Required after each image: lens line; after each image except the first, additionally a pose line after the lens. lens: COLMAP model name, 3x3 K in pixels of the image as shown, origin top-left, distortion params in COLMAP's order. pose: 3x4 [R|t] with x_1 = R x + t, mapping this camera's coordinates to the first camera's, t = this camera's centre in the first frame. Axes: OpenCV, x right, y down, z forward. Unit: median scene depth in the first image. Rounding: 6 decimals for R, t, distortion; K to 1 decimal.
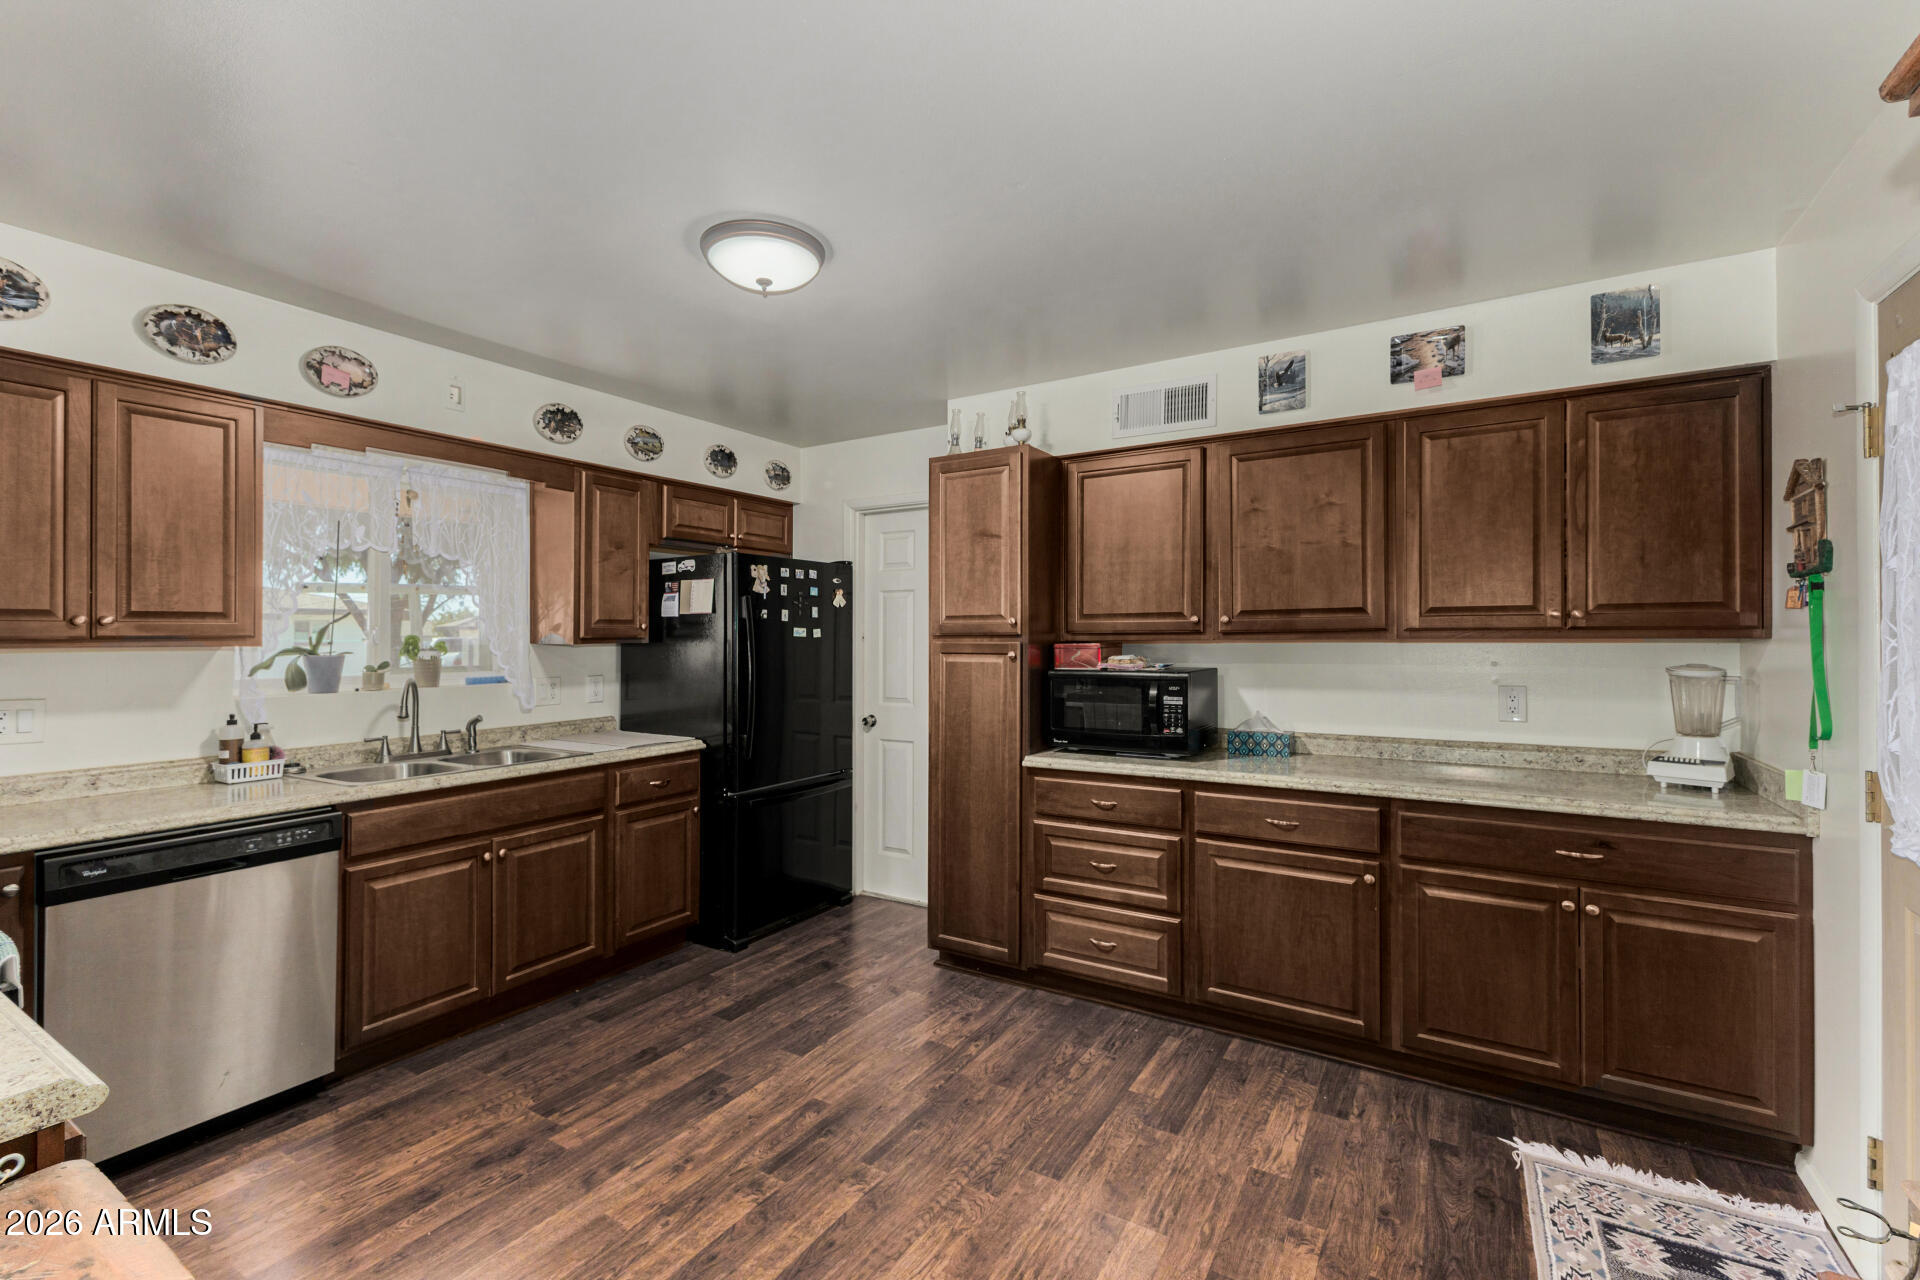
lens RADIAL K [[831.4, 0, 964.6], [0, 831.4, 630.0], [0, 0, 1]] dist [0.013472, -0.004692]
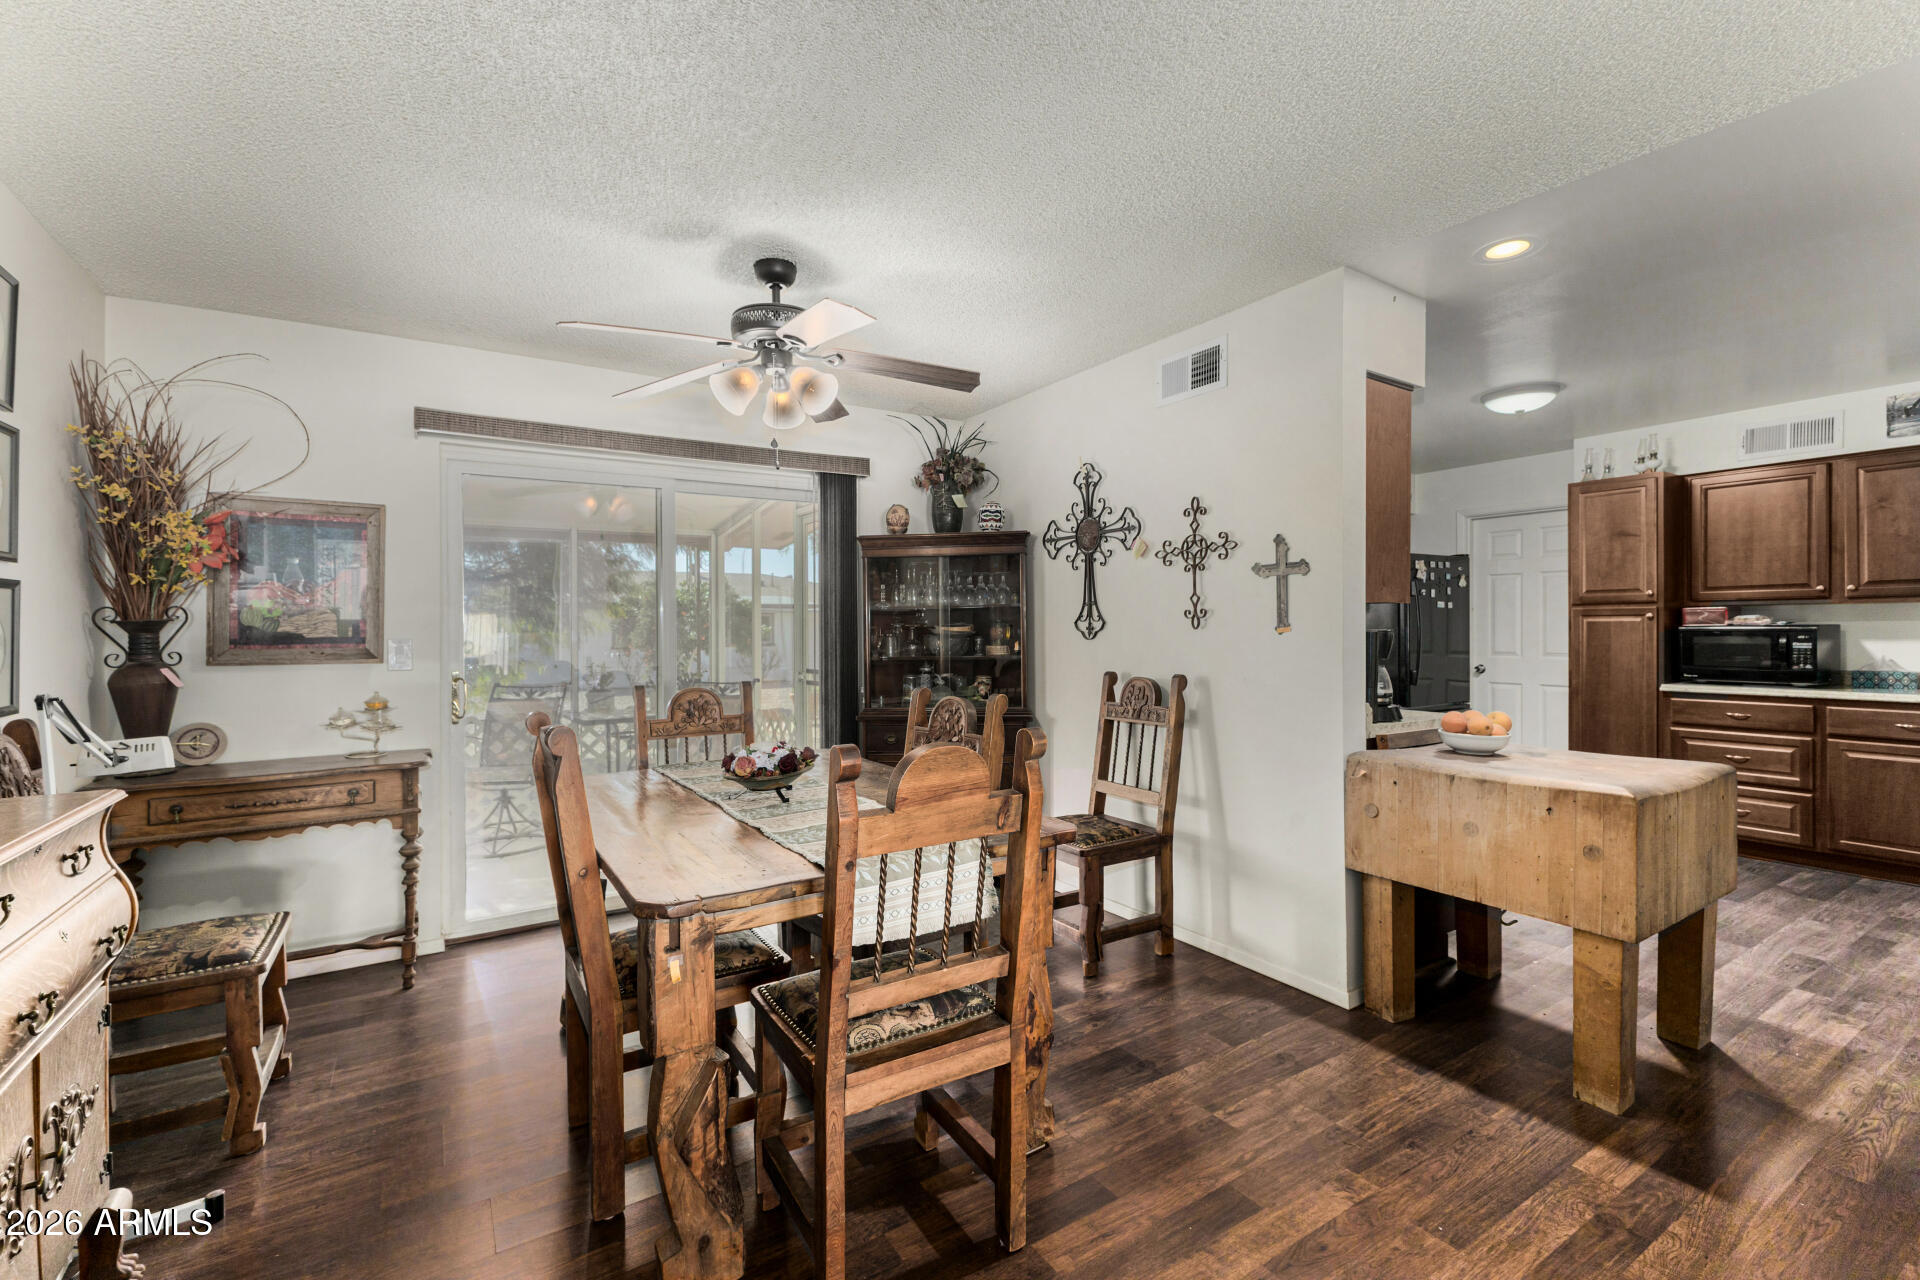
lens RADIAL K [[831.4, 0, 949.0], [0, 831.4, 628.2], [0, 0, 1]] dist [0.013472, -0.004692]
pose [[0.896865, -0.004907, -0.442278, -0.400279], [0.013383, 0.999782, 0.016046, 0.011716], [0.442102, -0.020310, 0.896735, -0.879760]]
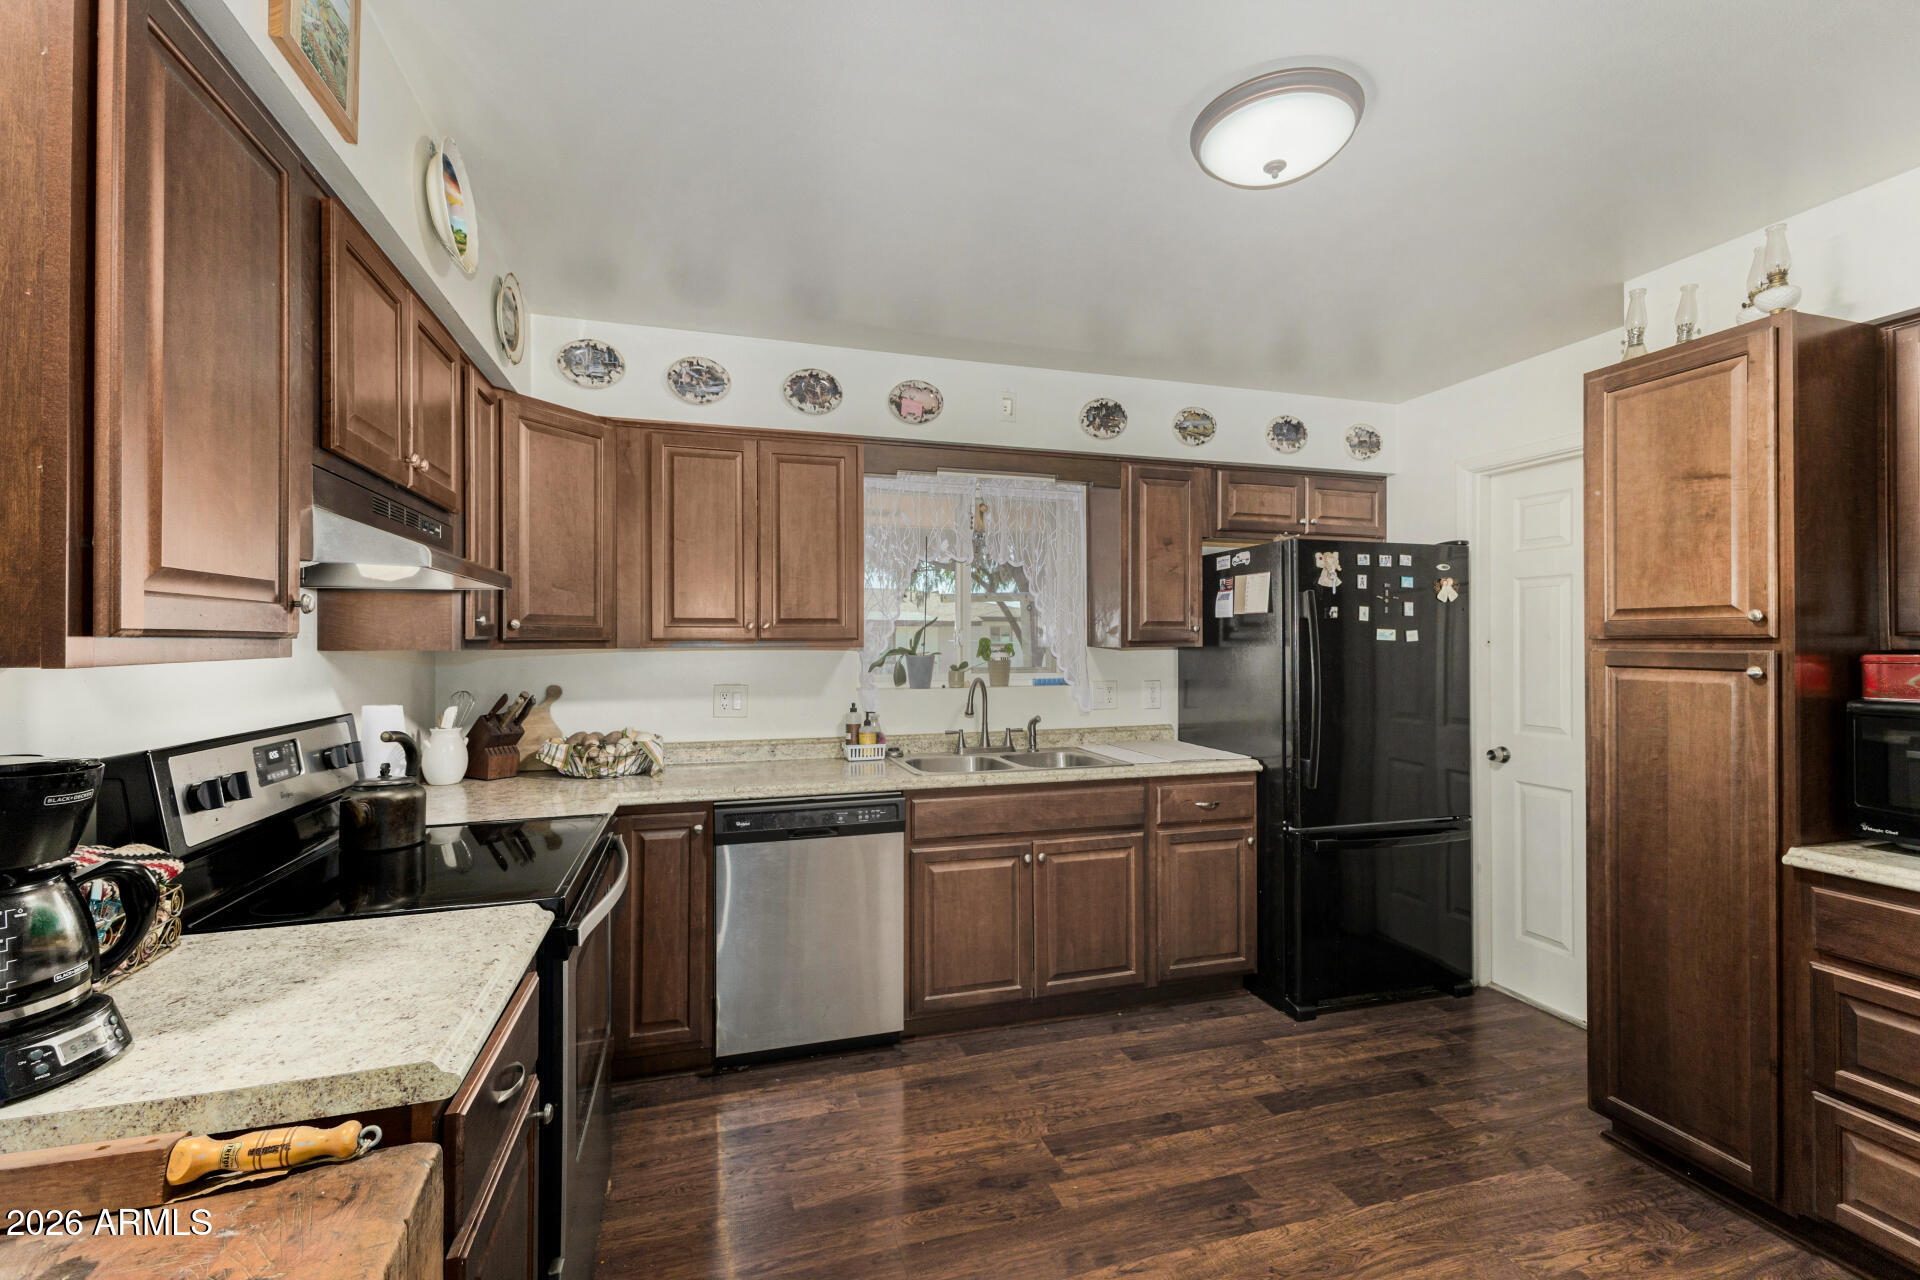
lens RADIAL K [[831.4, 0, 957.9], [0, 831.4, 629.7], [0, 0, 1]] dist [0.013472, -0.004692]
pose [[0.744981, -0.005507, -0.667063, 0.032015], [0.002700, 0.999983, -0.005239, 0.001235], [0.667080, 0.002102, 0.744983, 0.176526]]
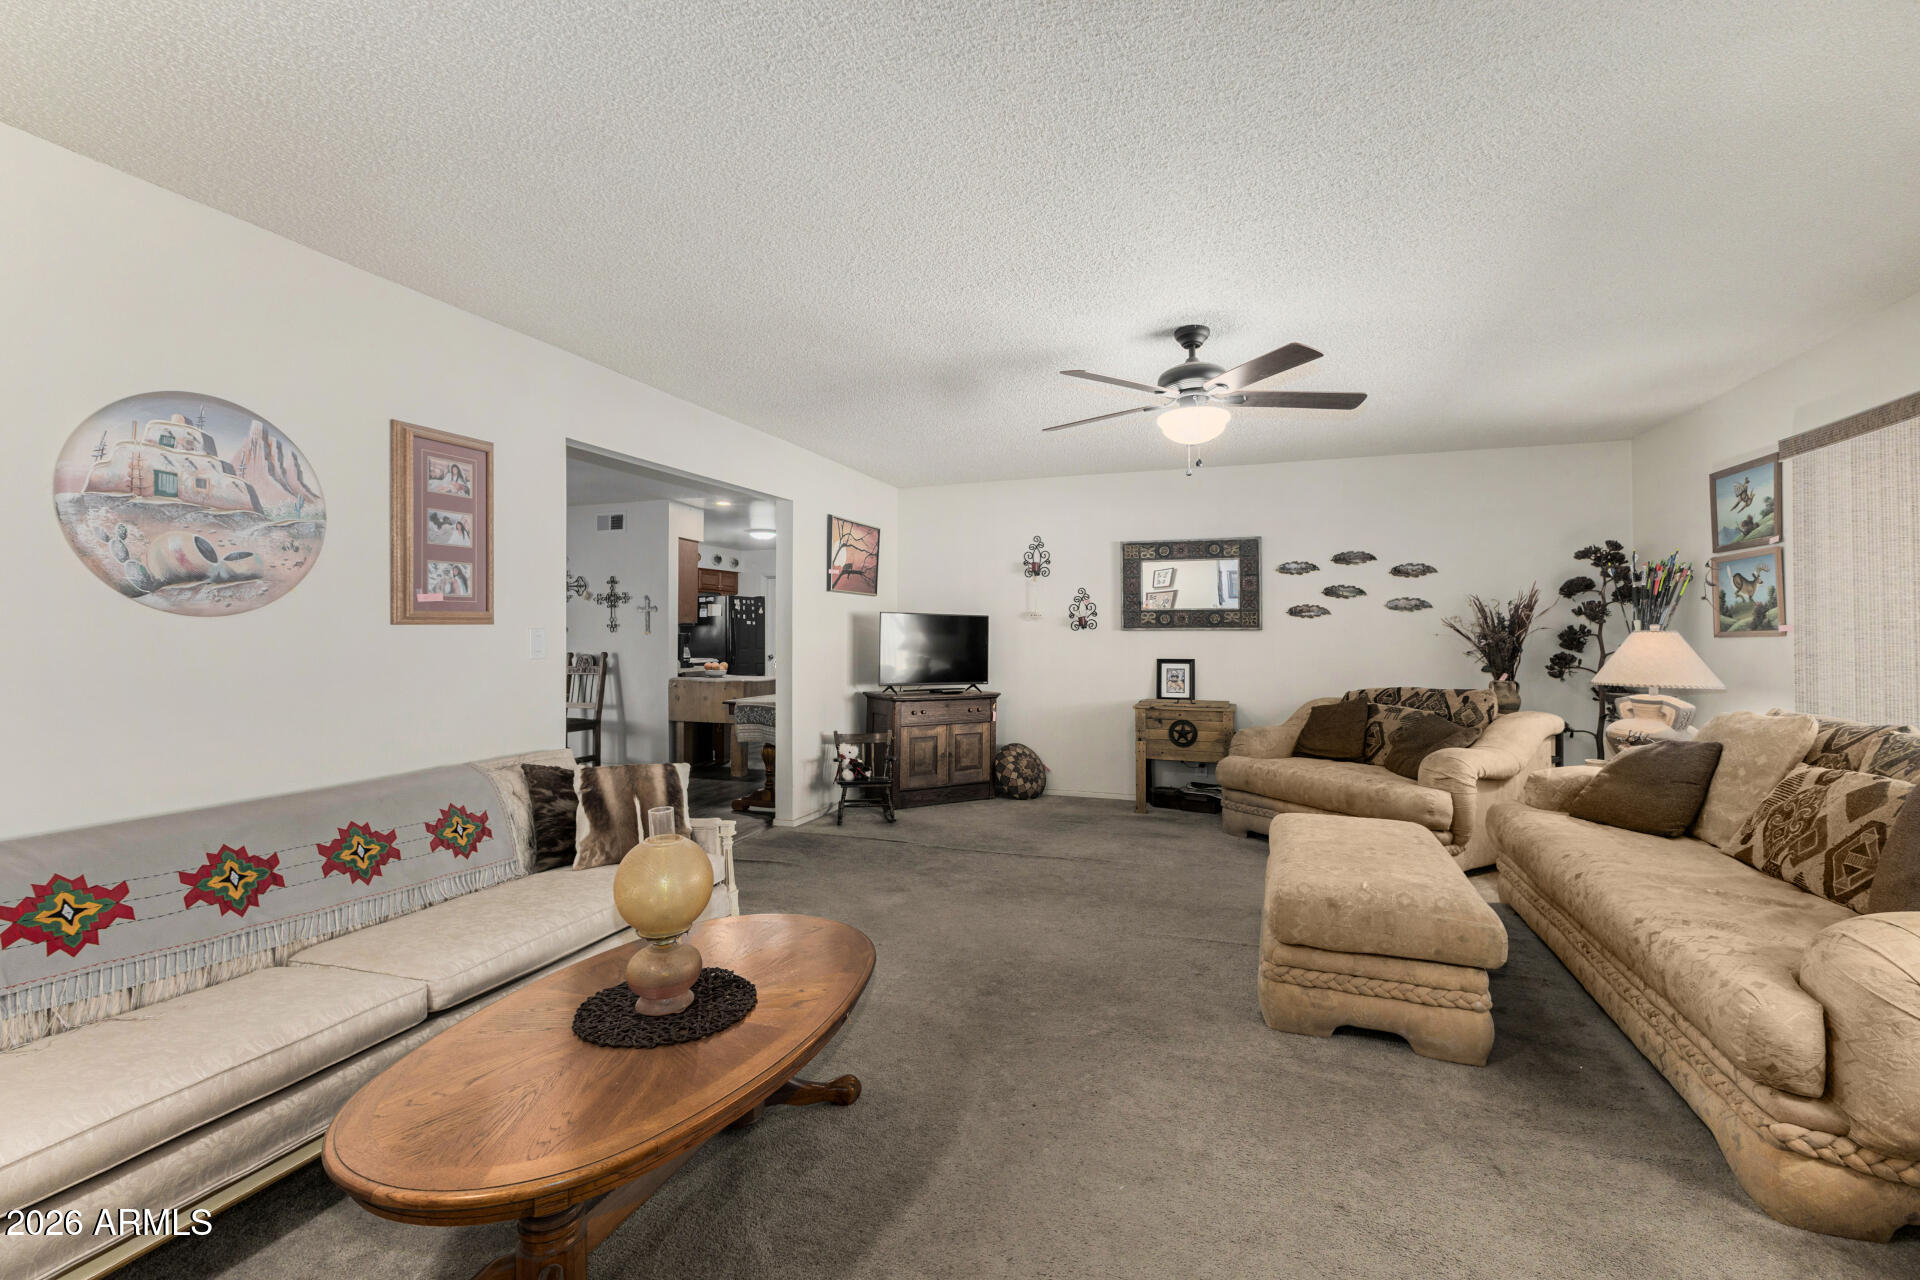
lens RADIAL K [[831.4, 0, 972.8], [0, 831.4, 626.8], [0, 0, 1]] dist [0.013472, -0.004692]
pose [[0.973283, 0.002400, 0.229594, -0.130285], [-0.002996, 0.999993, 0.002246, 0.009460], [-0.229587, -0.002874, 0.973284, -2.353323]]
